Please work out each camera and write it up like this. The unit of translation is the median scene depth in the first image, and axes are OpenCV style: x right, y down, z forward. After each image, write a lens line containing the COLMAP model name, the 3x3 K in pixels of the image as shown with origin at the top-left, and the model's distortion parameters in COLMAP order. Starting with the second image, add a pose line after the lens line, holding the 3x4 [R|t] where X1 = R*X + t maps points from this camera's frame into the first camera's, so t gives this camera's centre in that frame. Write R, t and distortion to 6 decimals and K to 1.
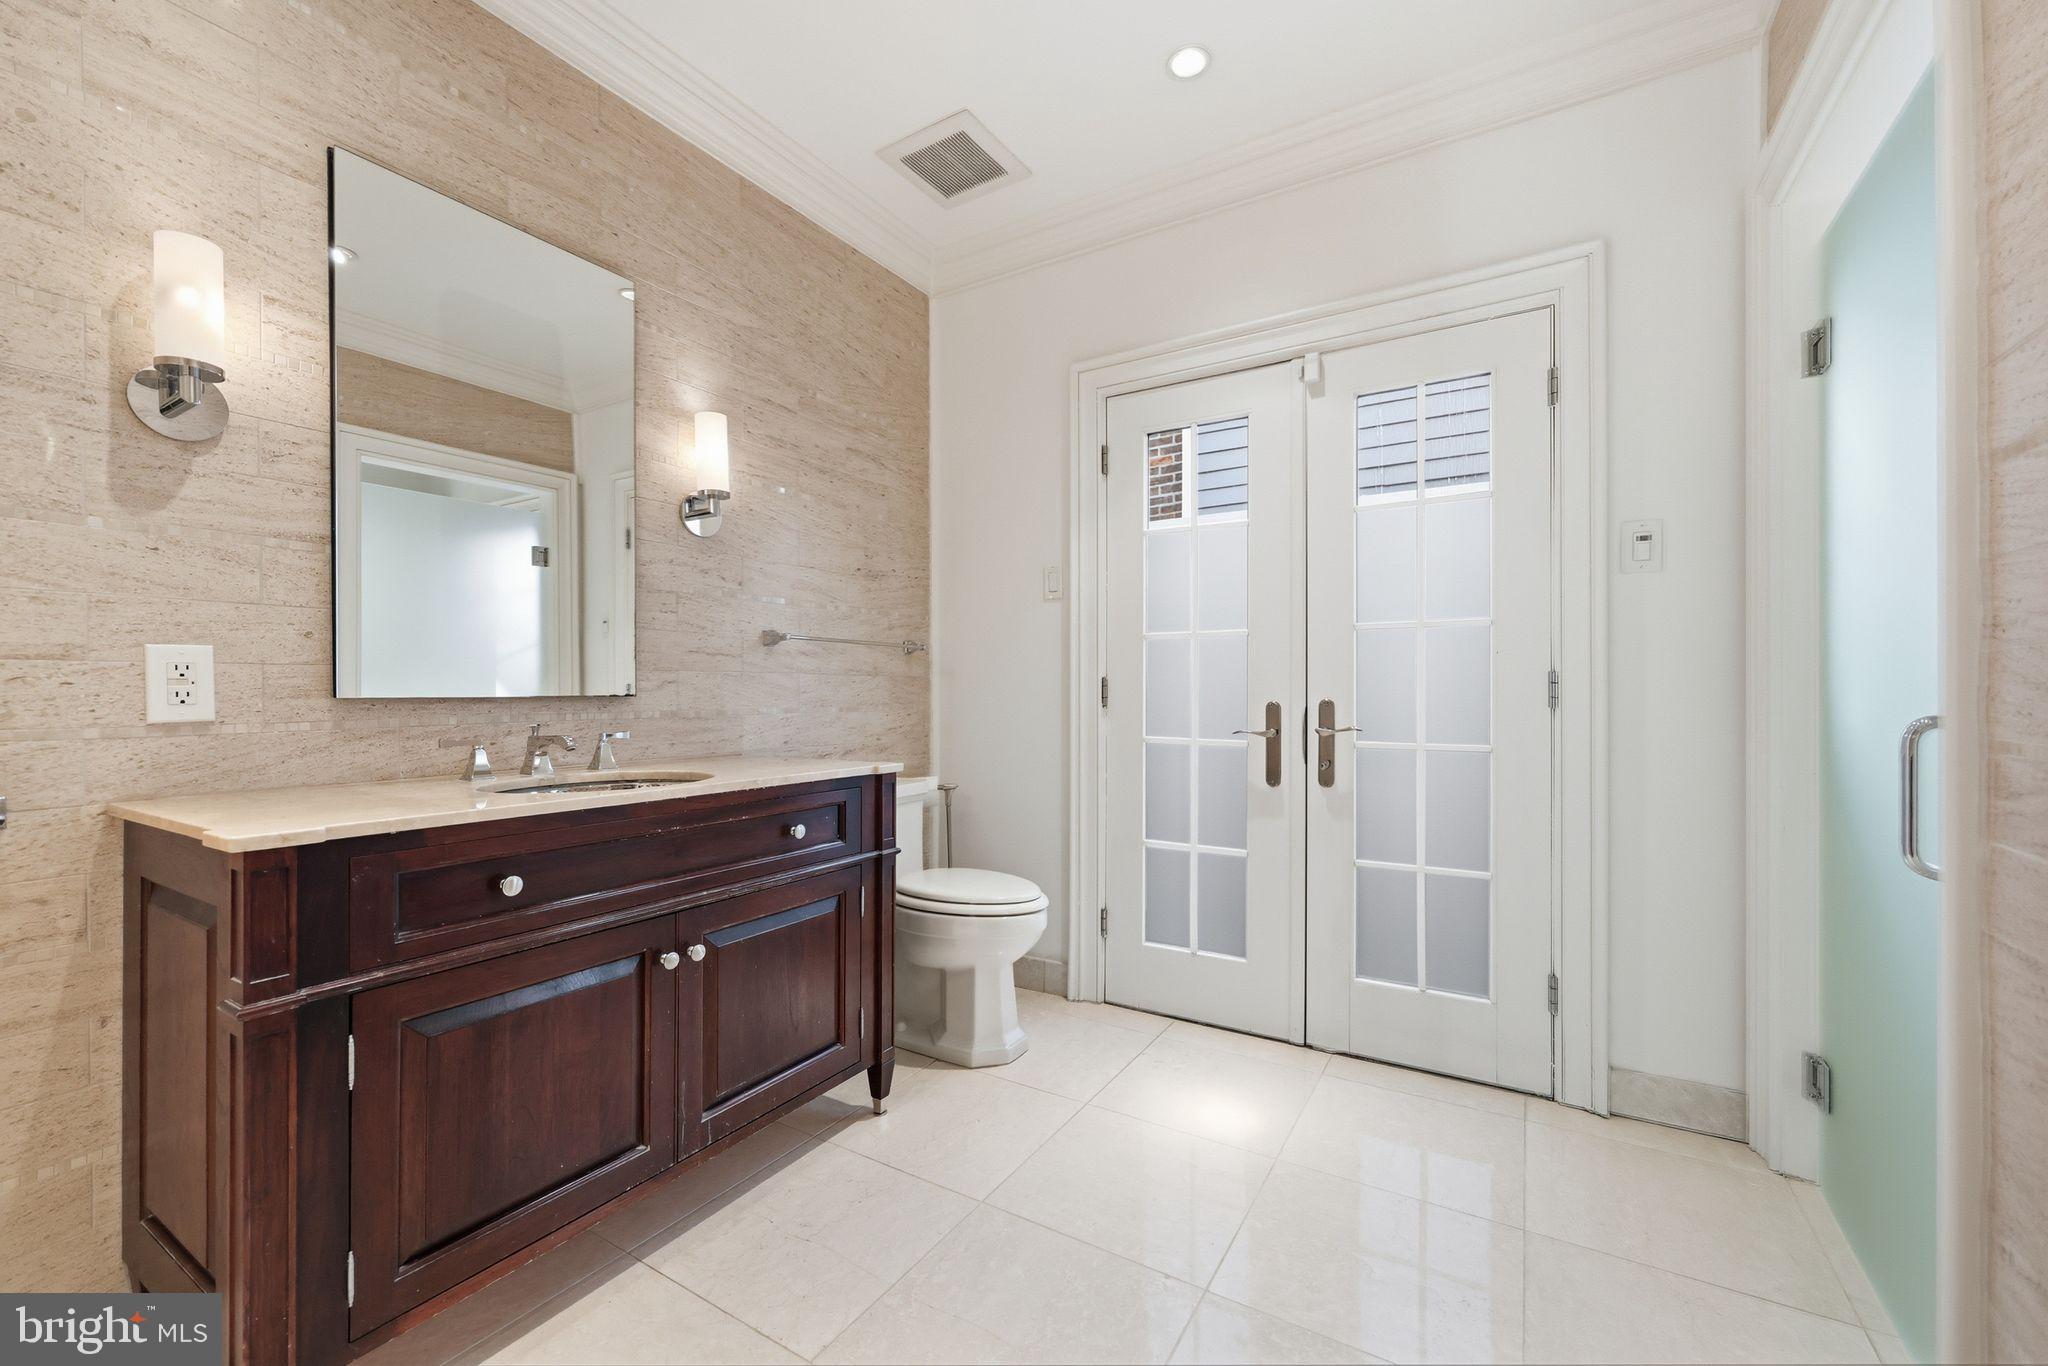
lens RADIAL K [[828.5, 0, 1021.9], [0, 828.5, 690.2], [0, 0, 1]] dist [-0.001161, 0.000163]
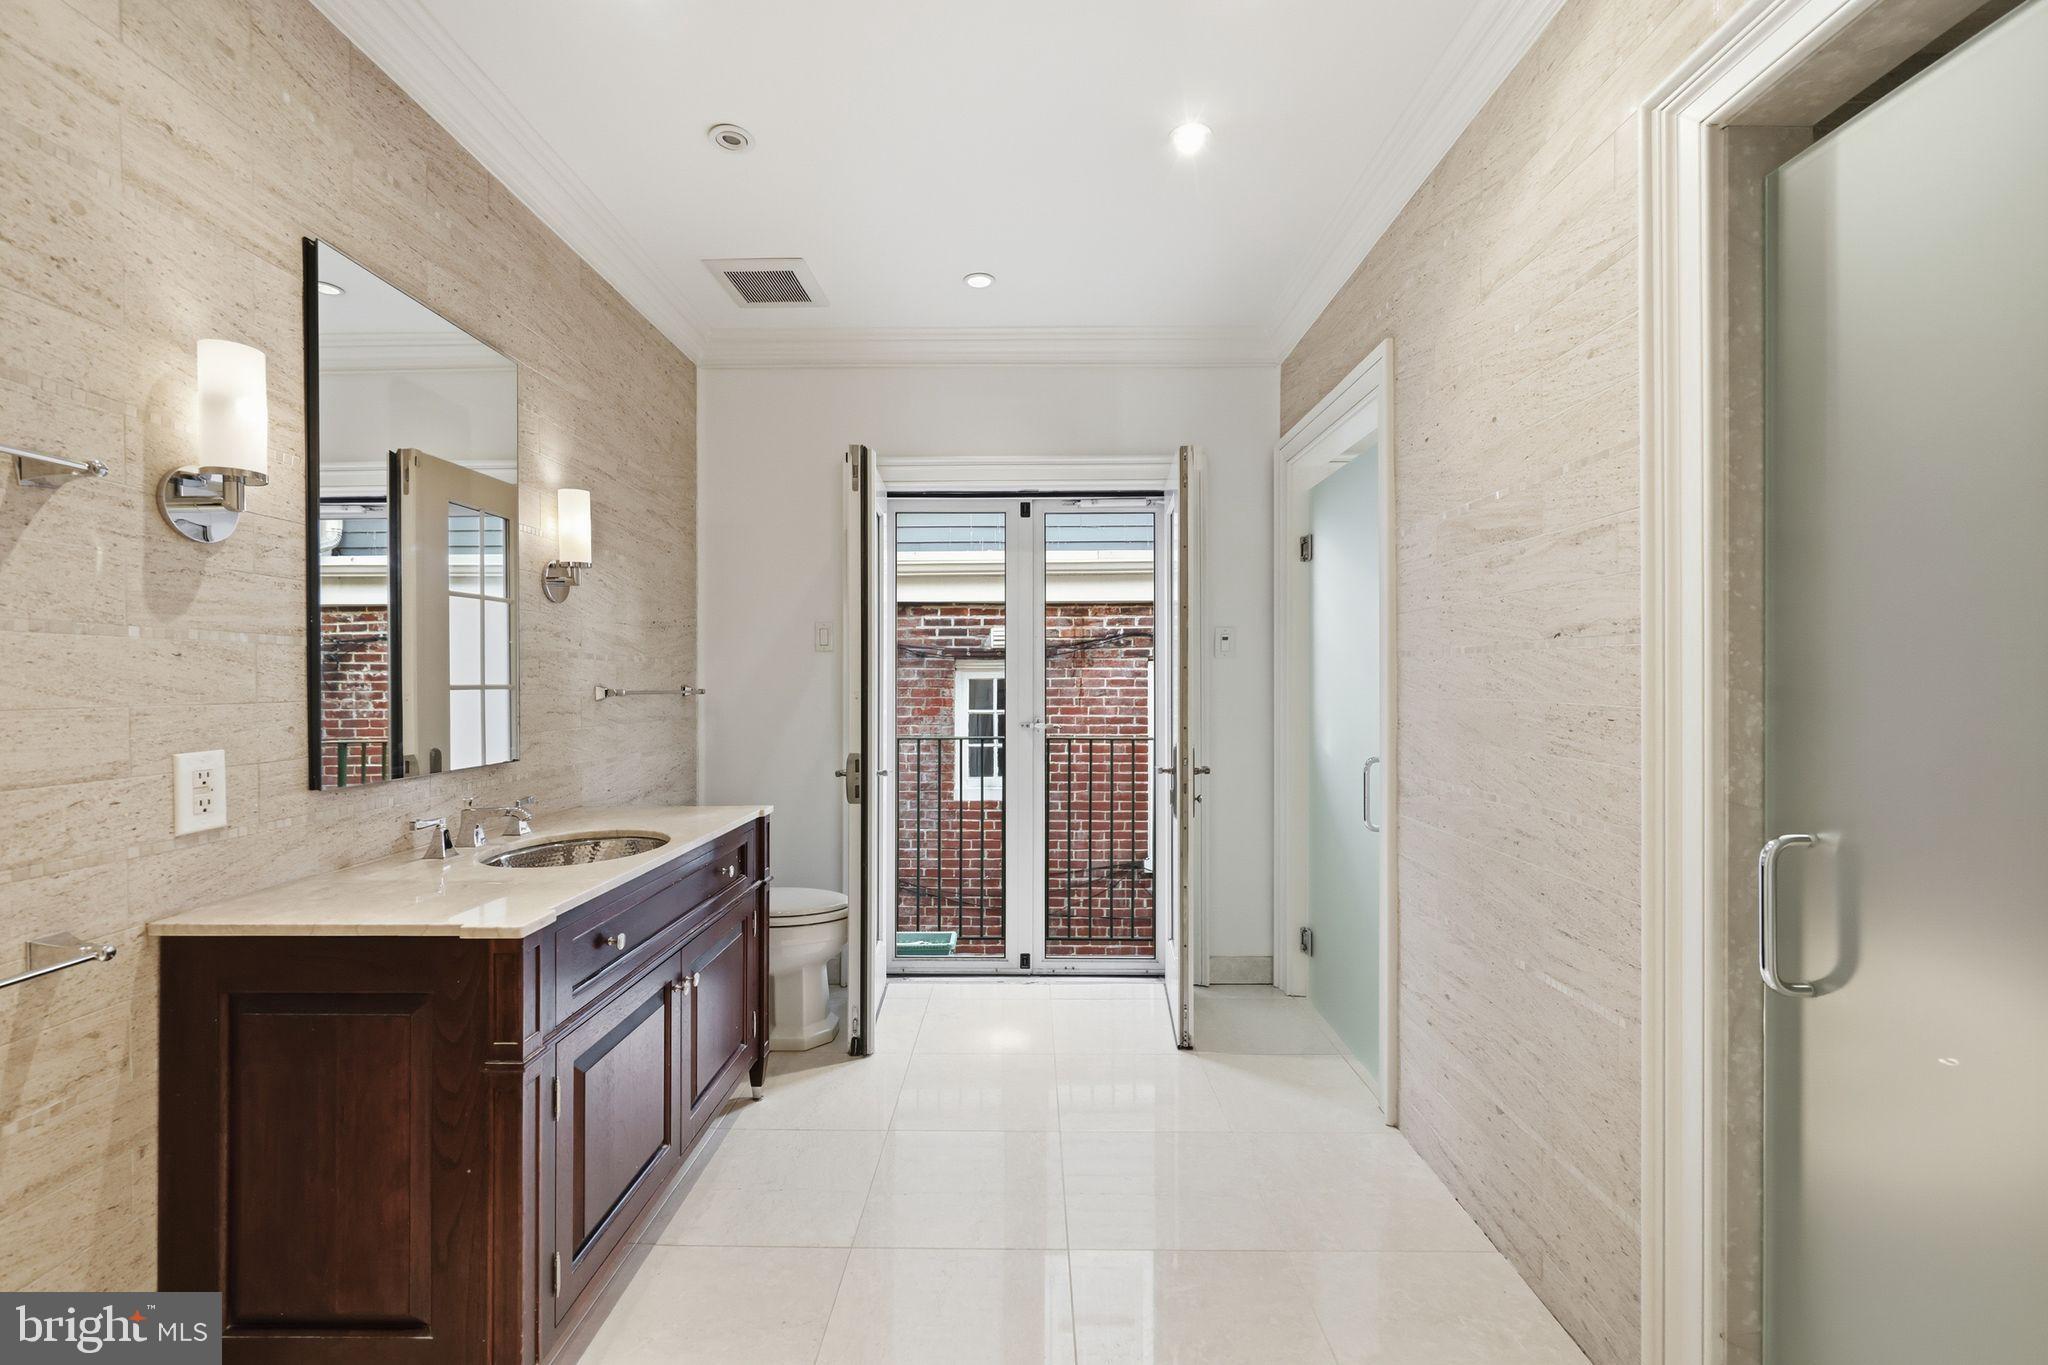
lens RADIAL K [[828.5, 0, 1023.4], [0, 828.5, 679.7], [0, 0, 1]] dist [-0.001161, 0.000163]
pose [[0.855463, 0.001756, 0.517861, -0.667361], [0.000321, 0.999992, -0.003920, -0.130538], [-0.517864, 0.003520, 0.855456, -0.322675]]
